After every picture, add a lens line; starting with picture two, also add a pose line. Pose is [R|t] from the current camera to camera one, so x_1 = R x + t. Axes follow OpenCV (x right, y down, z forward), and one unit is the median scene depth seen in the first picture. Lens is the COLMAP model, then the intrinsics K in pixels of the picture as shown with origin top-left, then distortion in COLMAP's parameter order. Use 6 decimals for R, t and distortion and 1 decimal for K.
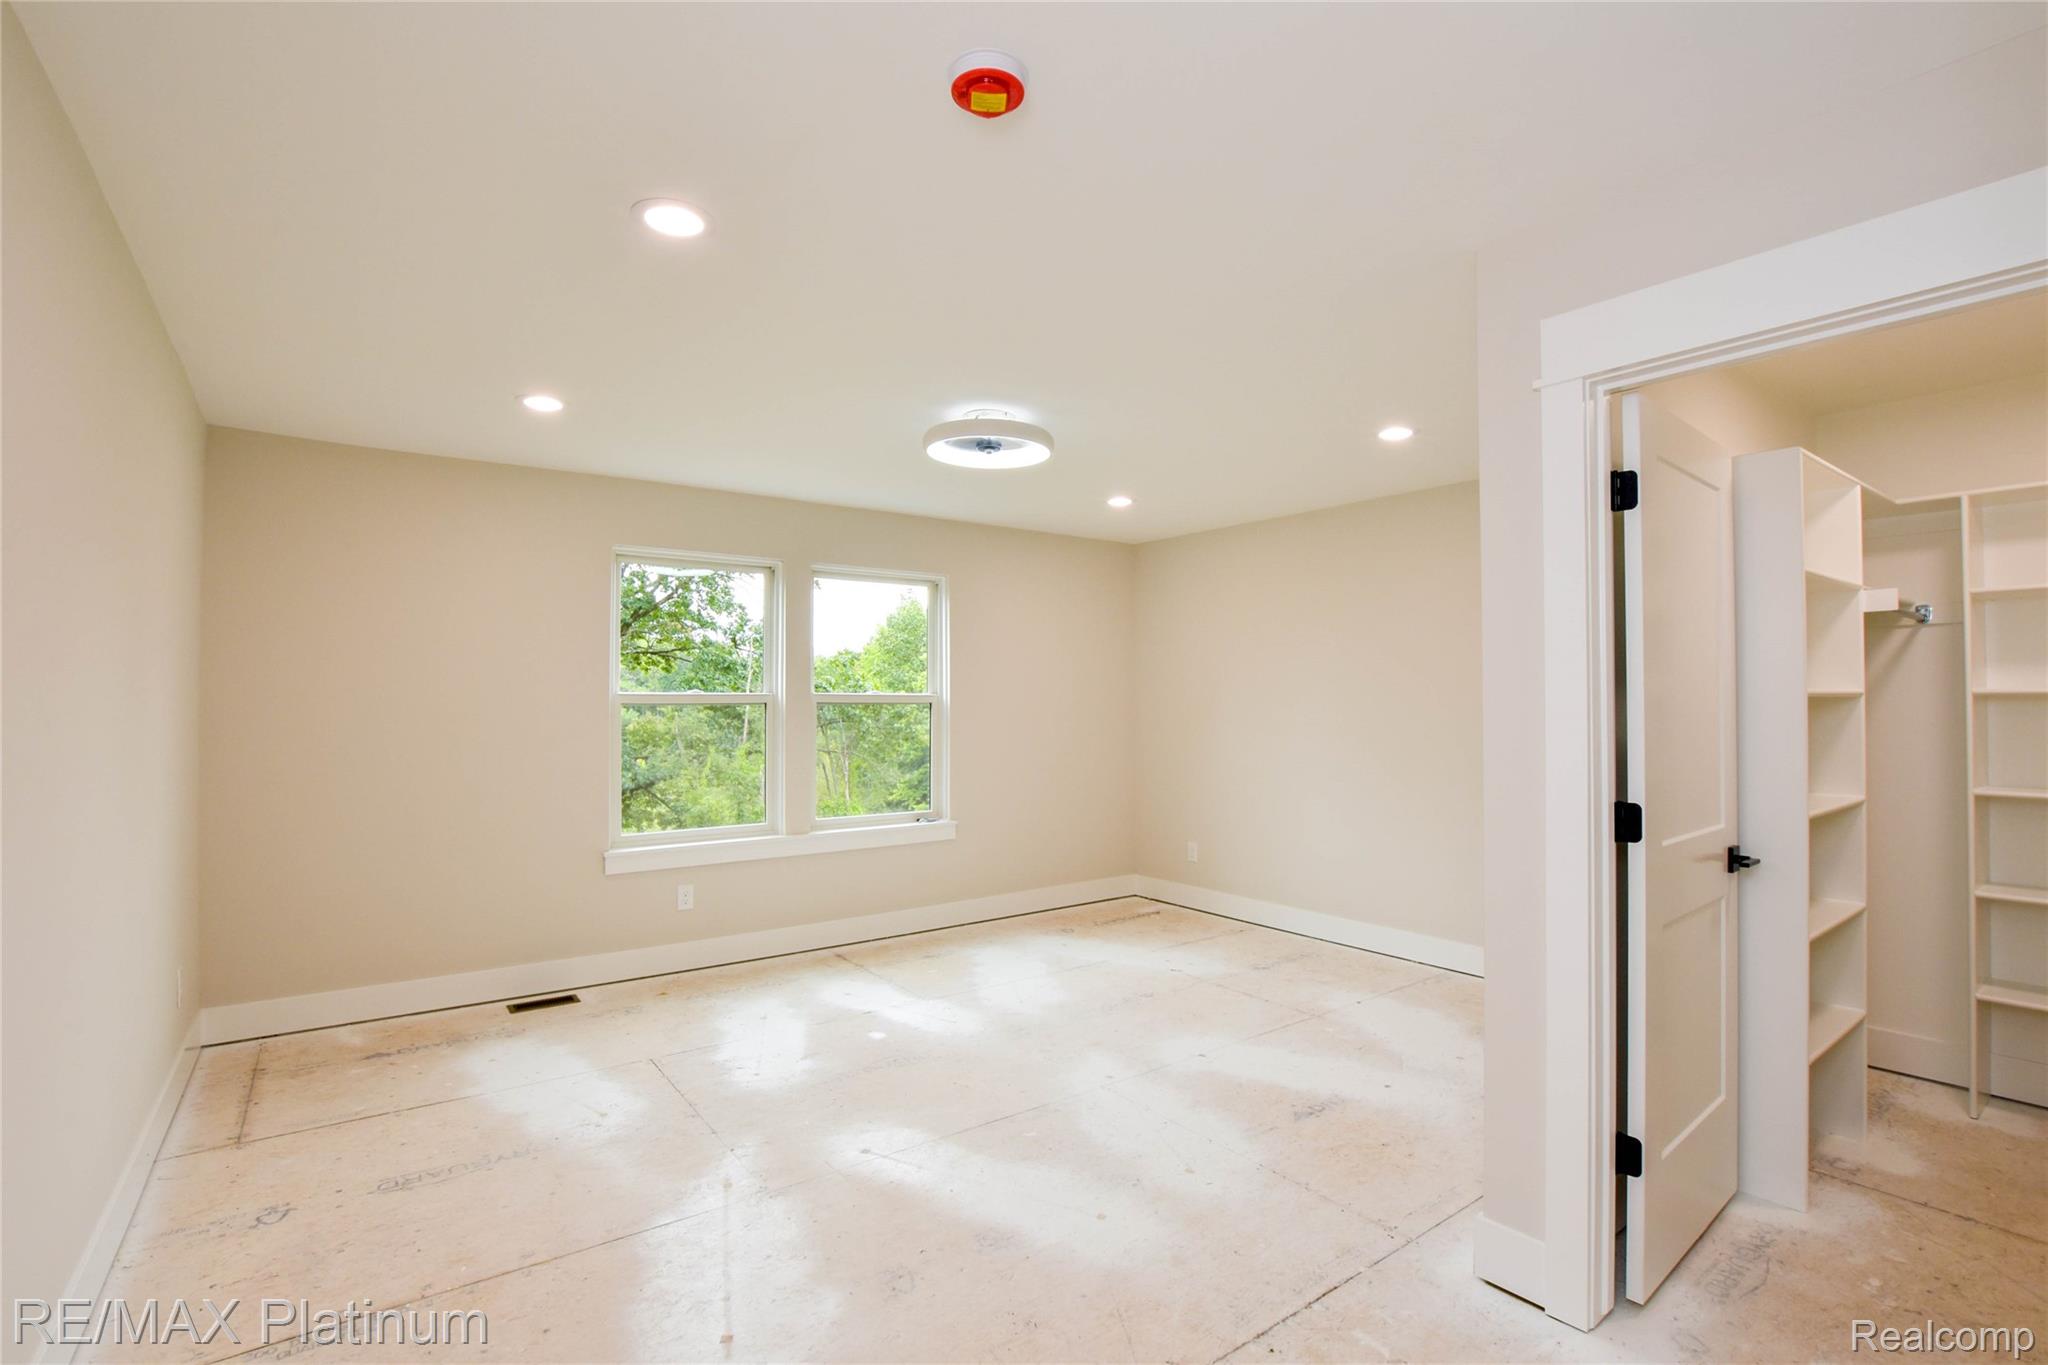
lens RADIAL K [[934.4, 0, 1050.5], [0, 934.4, 681.0], [0, 0, 1]] dist [-0.039563, 0.006889]
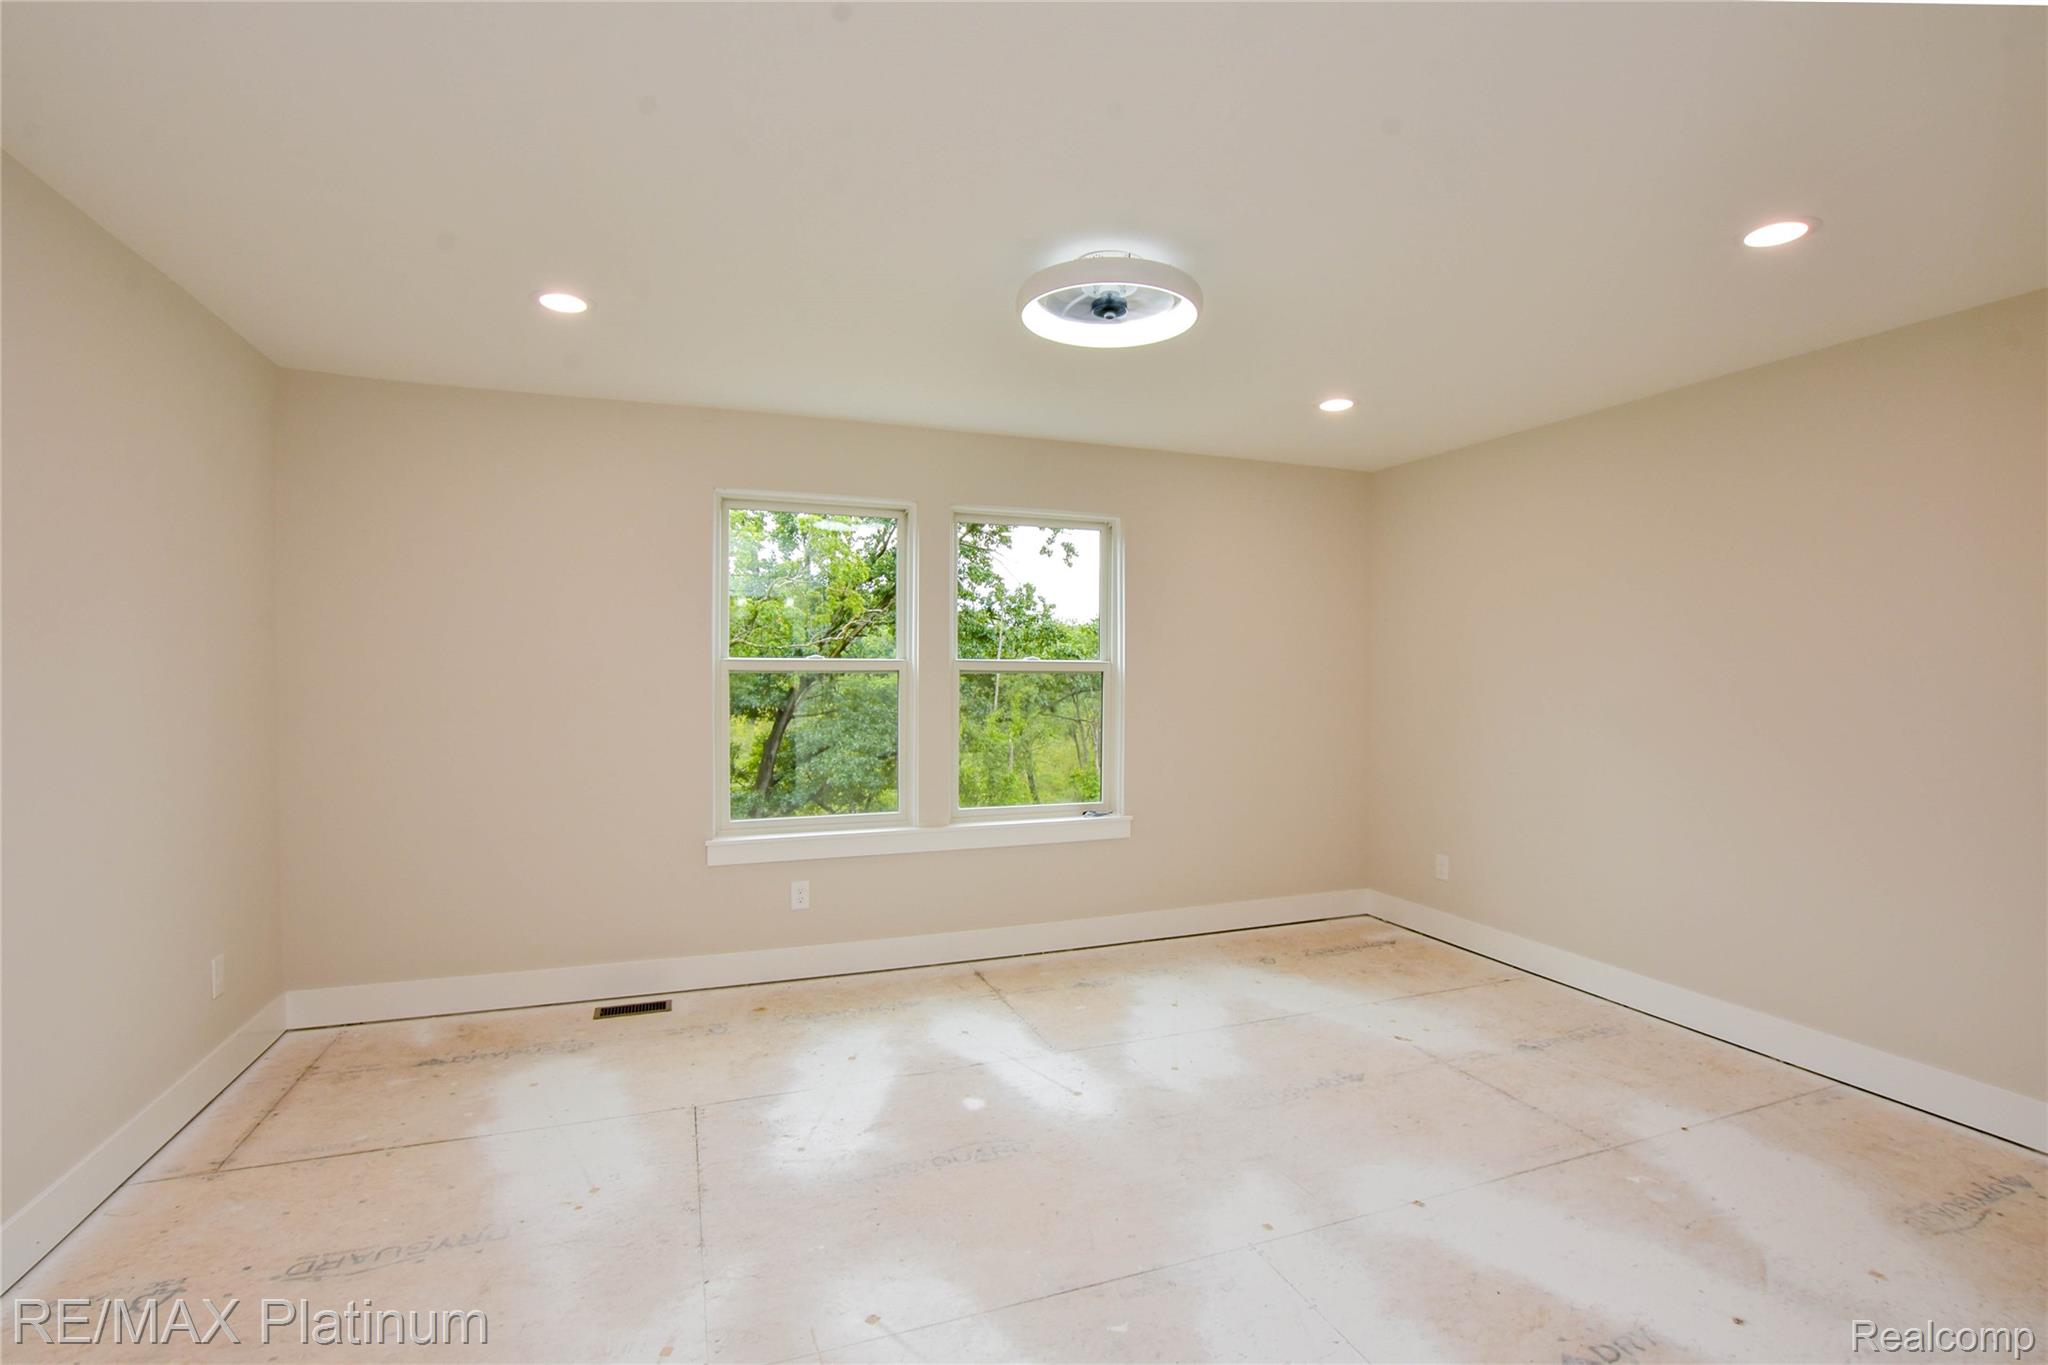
lens RADIAL K [[934.4, 0, 1050.5], [0, 934.4, 681.0], [0, 0, 1]] dist [-0.039563, 0.006889]
pose [[0.960788, 0.008189, -0.277162, 0.073909], [0.001047, 0.999450, 0.033158, 0.005621], [0.277281, -0.032148, 0.960251, 0.254689]]
